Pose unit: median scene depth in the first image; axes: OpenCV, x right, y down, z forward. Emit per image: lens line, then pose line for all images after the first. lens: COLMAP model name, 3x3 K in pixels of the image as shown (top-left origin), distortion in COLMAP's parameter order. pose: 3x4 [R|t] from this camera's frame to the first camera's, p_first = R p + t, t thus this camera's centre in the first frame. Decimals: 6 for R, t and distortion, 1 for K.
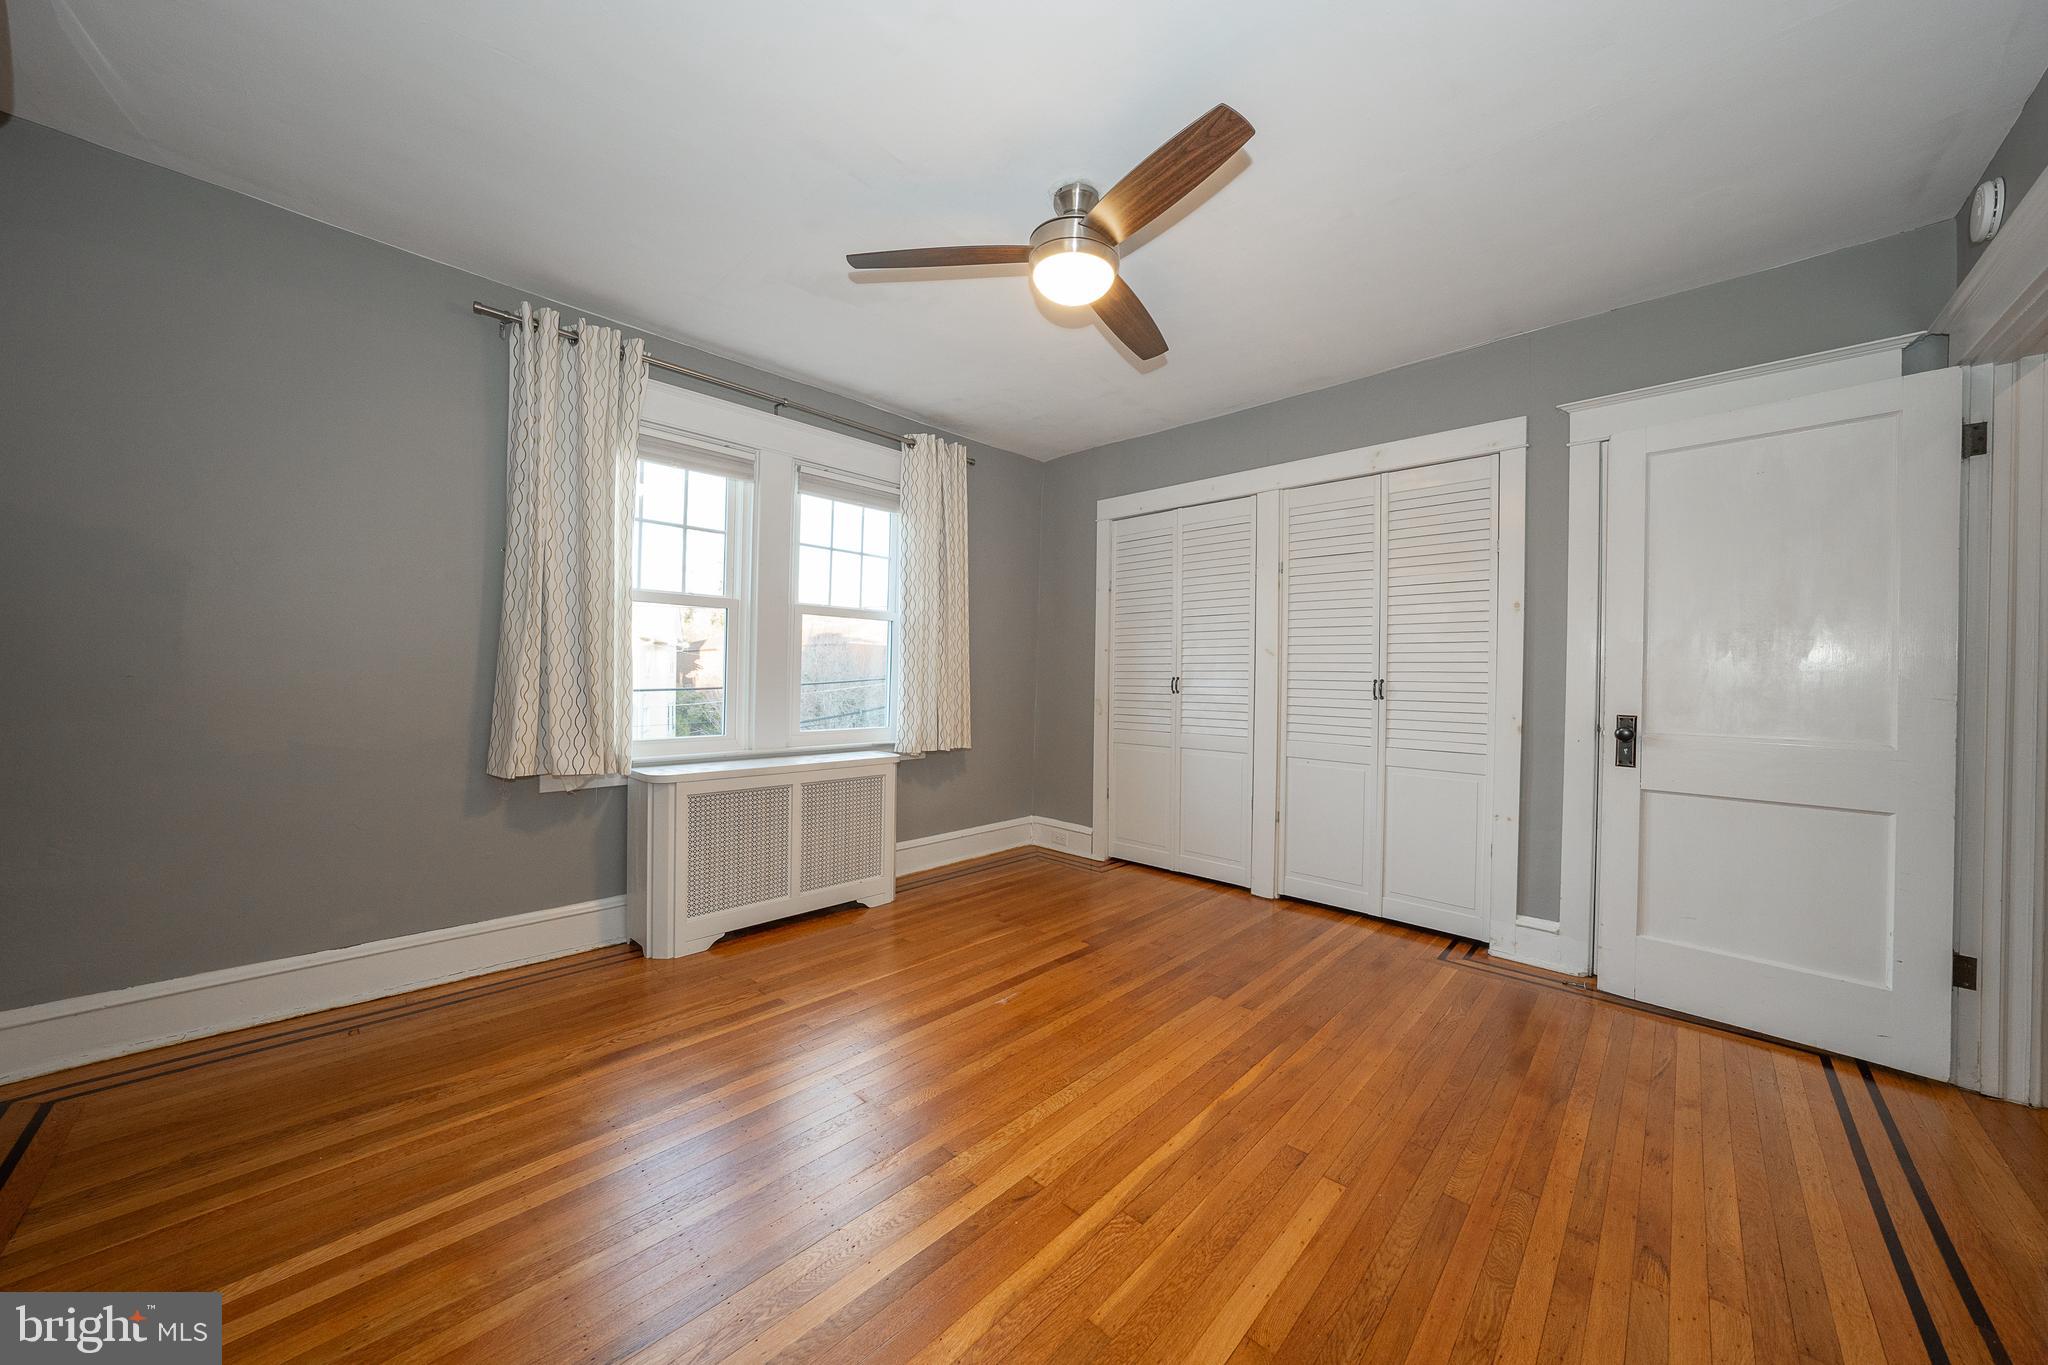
lens RADIAL K [[700.9, 0, 1020.4], [0, 700.9, 677.1], [0, 0, 1]] dist [-0.021986, 0.003349]
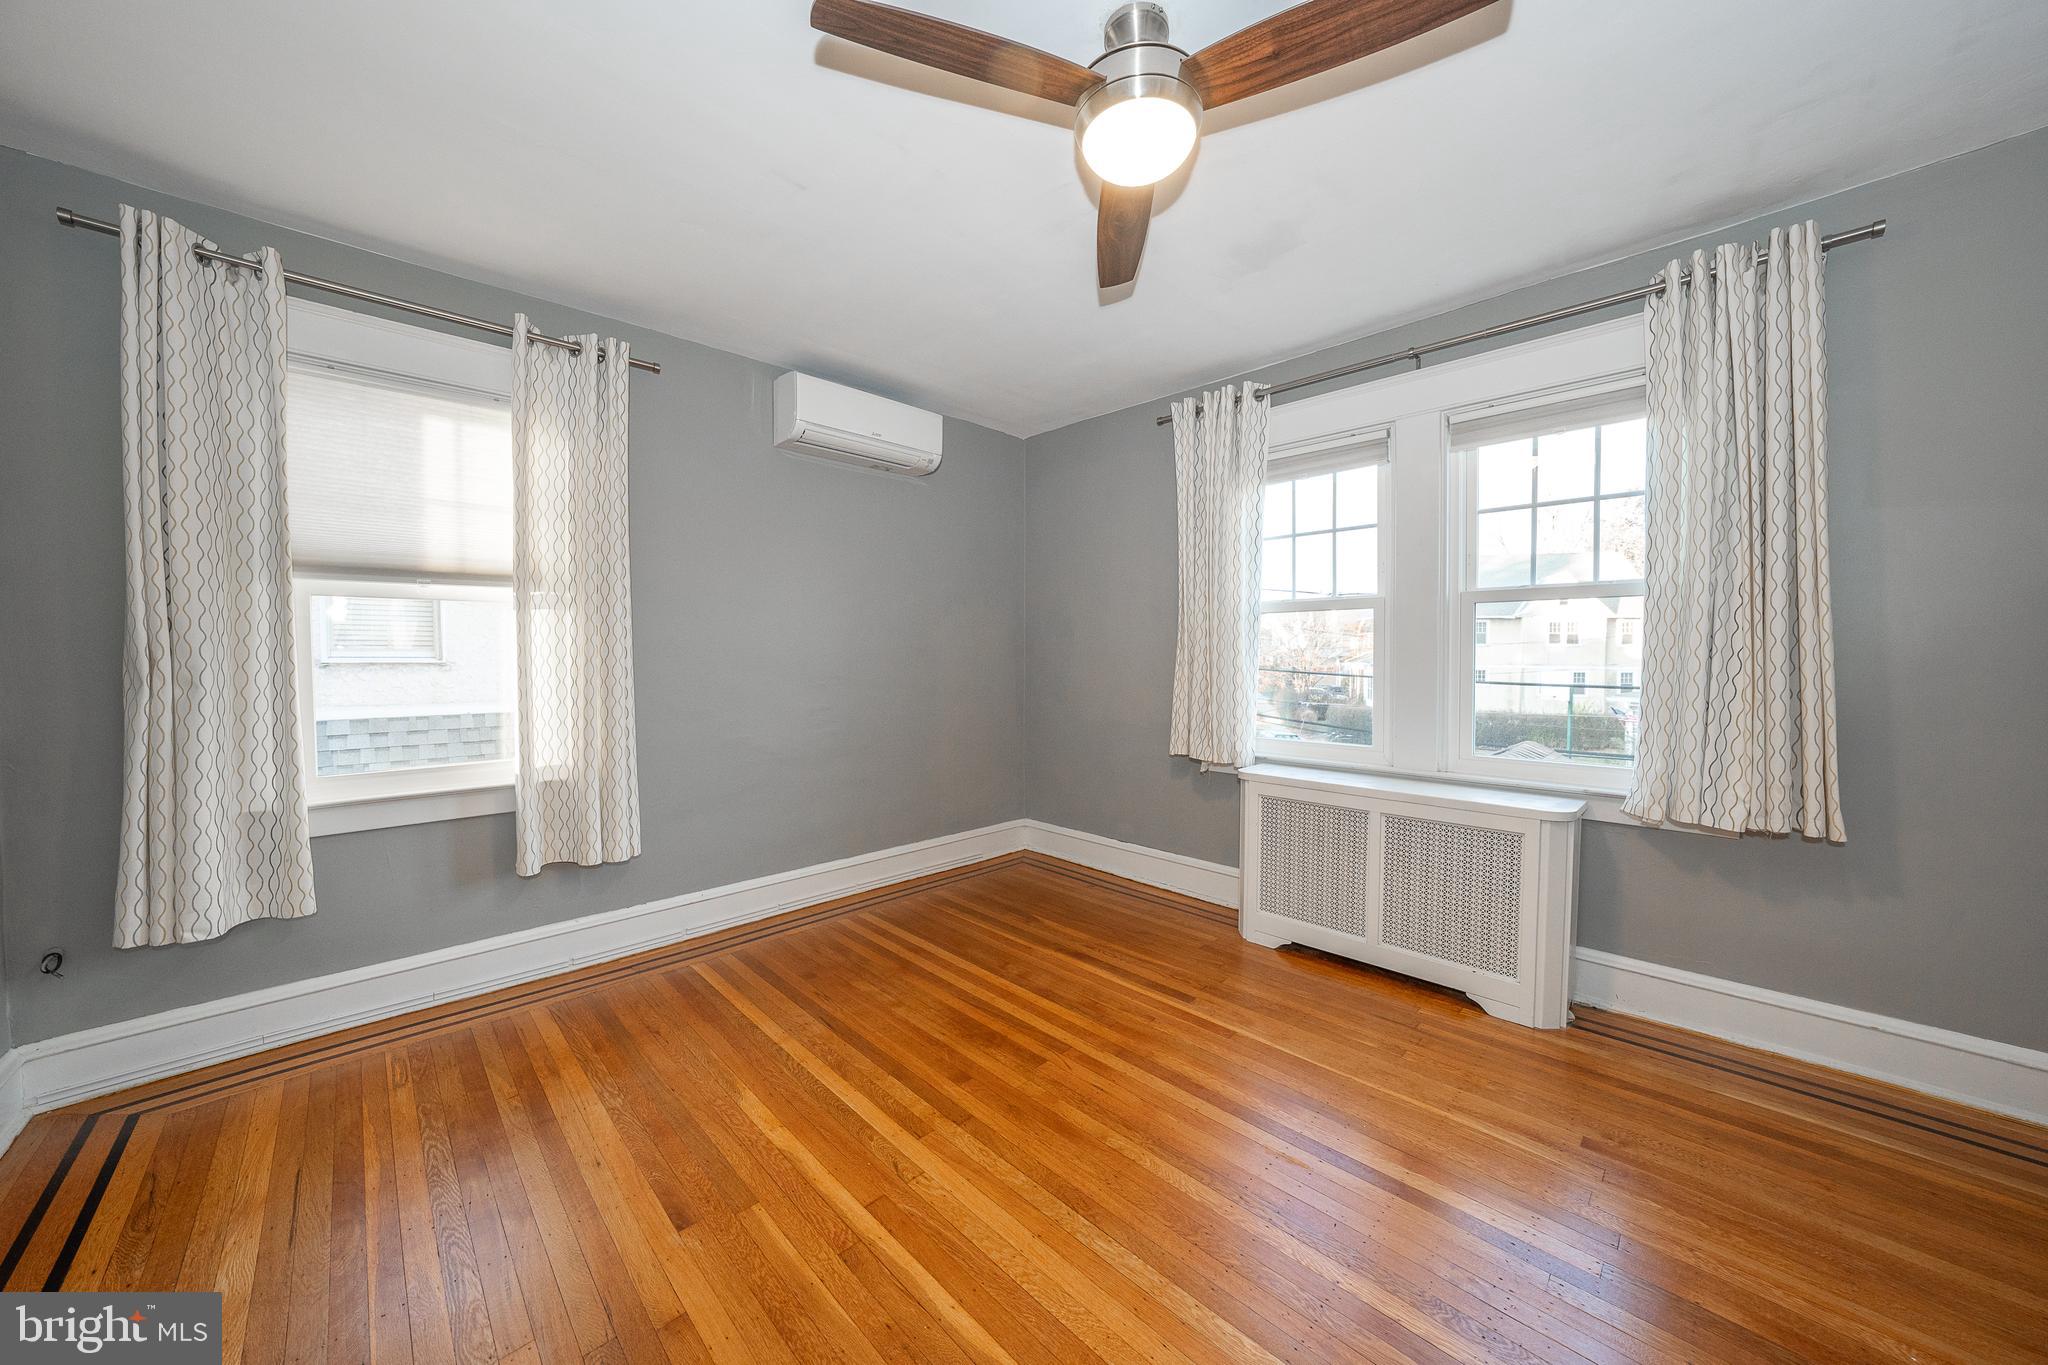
lens RADIAL K [[700.9, 0, 1027.8], [0, 700.9, 678.2], [0, 0, 1]] dist [-0.021986, 0.003349]
pose [[-0.014271, 0.016627, -0.999760, 0.534670], [-0.001478, 0.999860, 0.016649, -0.023152], [0.999897, 0.001716, -0.014244, 0.600060]]
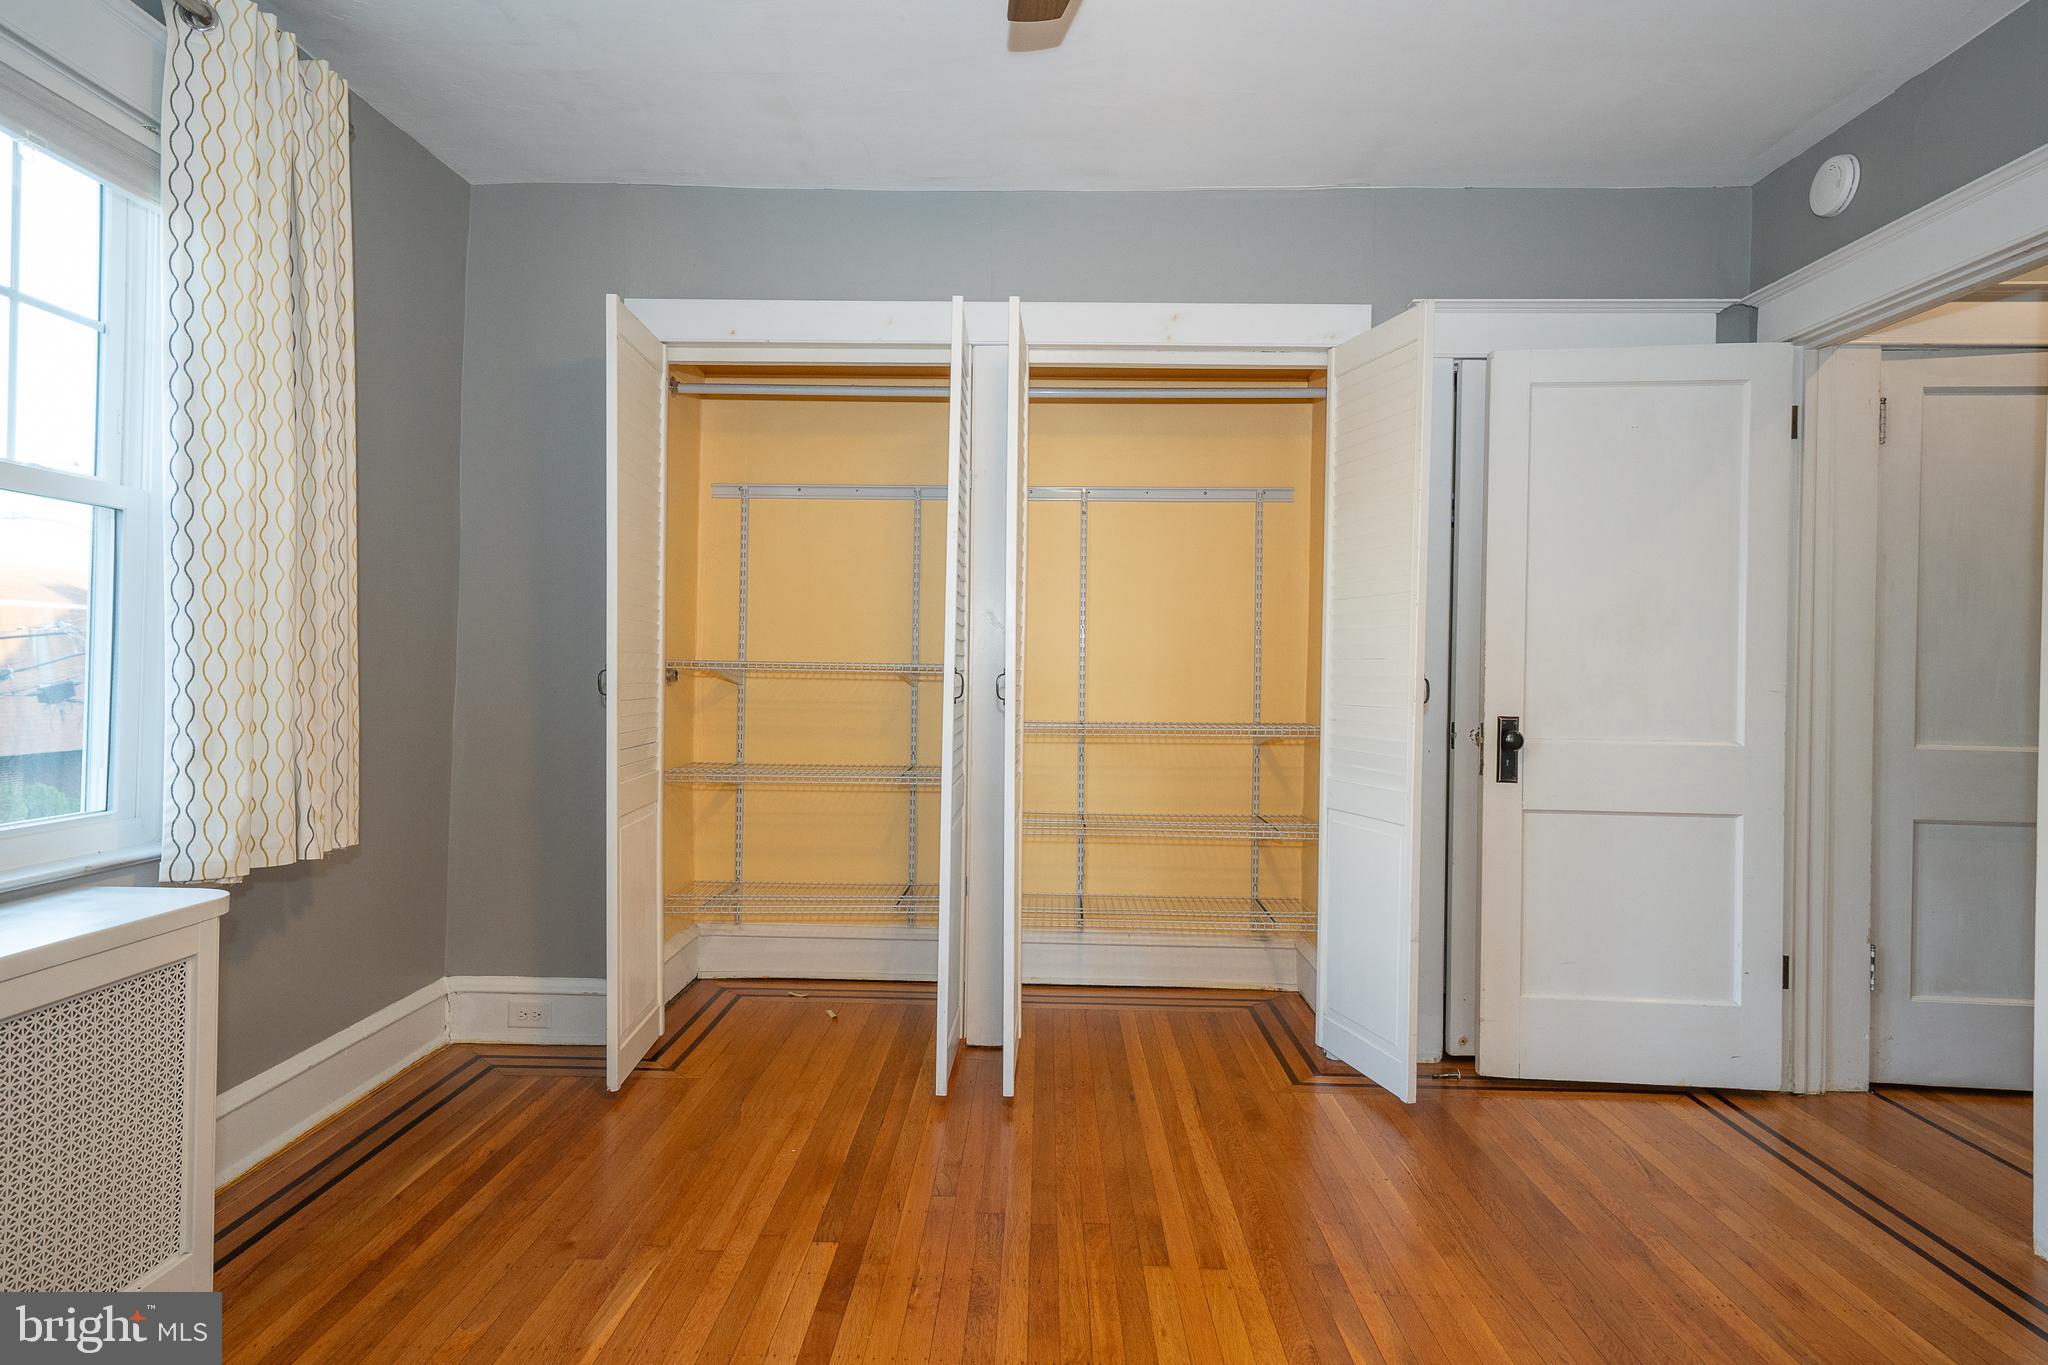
lens RADIAL K [[1116.2, 0, 1031.3], [0, 1116.2, 677.8], [0, 0, 1]] dist [0.010652, 0.000729]
pose [[0.730188, -0.010738, 0.683161, -0.302505], [-0.001406, 0.999851, 0.017219, -0.007826], [-0.683244, -0.013534, 0.730064, 0.355552]]
